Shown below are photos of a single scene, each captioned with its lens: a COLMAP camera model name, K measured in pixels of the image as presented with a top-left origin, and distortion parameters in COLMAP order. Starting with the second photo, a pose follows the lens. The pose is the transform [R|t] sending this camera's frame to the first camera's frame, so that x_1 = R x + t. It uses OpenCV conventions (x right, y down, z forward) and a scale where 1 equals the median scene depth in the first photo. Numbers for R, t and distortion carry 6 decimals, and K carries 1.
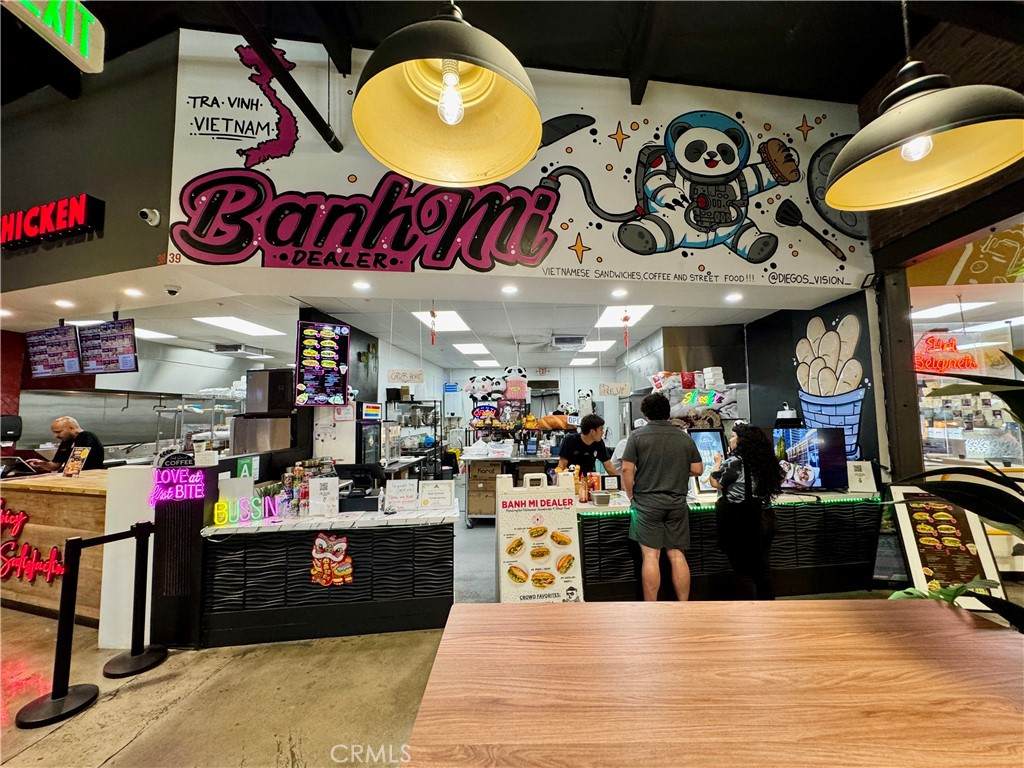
lens RADIAL K [[408.5, 0, 512.0], [0, 408.5, 384.0], [0, 0, 1]] dist [0.000635, 0.000488]
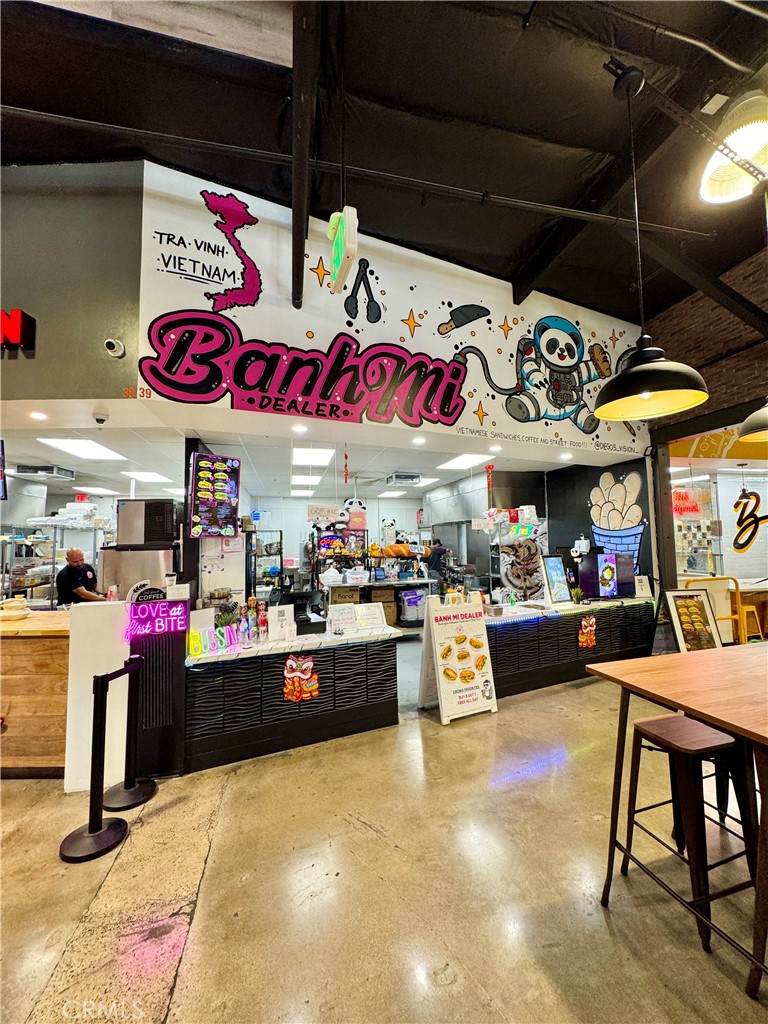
lens RADIAL K [[408.5, 0, 384.0], [0, 408.5, 512.0], [0, 0, 1]] dist [0.000635, 0.000488]
pose [[0.954223, 0.016525, 0.298640, -0.493995], [-0.018066, 0.999834, 0.002399, -0.026452], [-0.298551, -0.007684, 0.954363, -0.115259]]
